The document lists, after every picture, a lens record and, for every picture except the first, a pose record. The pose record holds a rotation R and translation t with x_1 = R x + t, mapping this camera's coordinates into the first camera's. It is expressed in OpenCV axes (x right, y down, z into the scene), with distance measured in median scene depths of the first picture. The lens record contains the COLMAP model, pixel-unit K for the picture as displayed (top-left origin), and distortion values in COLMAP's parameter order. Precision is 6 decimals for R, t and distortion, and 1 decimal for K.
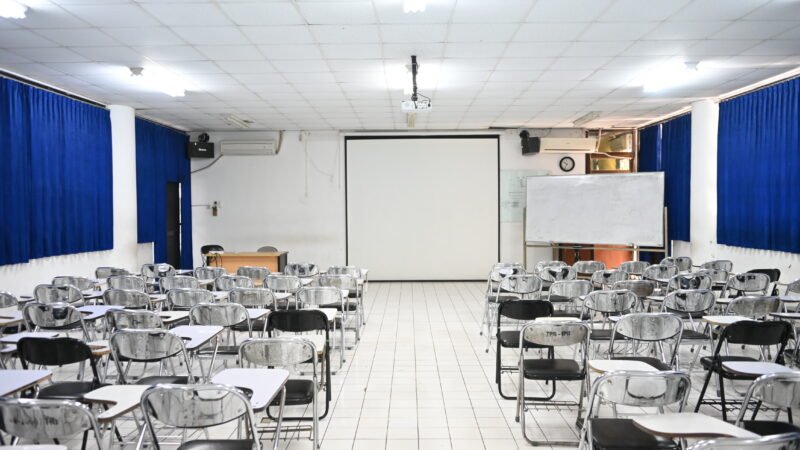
lens RADIAL K [[635.5, 0, 403.2], [0, 635.5, 230.1], [0, 0, 1]] dist [0.011670, -0.008879]
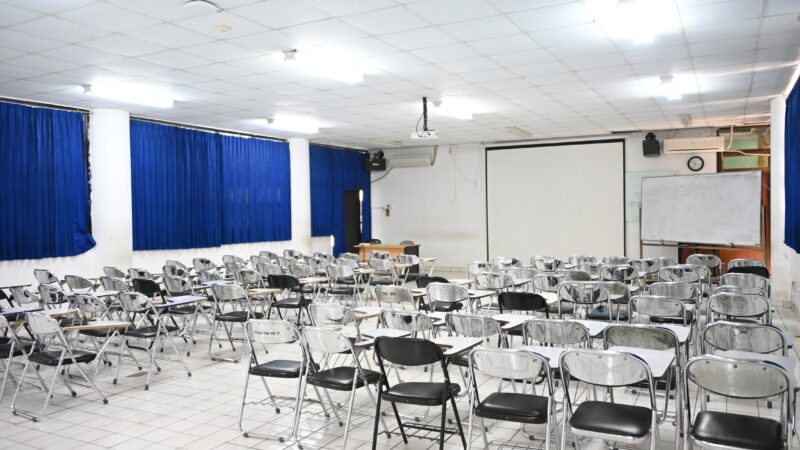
lens RADIAL K [[635.5, 0, 392.1], [0, 635.5, 221.0], [0, 0, 1]] dist [0.011670, -0.008879]
pose [[0.882204, 0.001583, -0.470864, 0.309461], [-0.007472, 0.999915, -0.010638, 0.000713], [0.470807, 0.012903, 0.882142, -0.110338]]
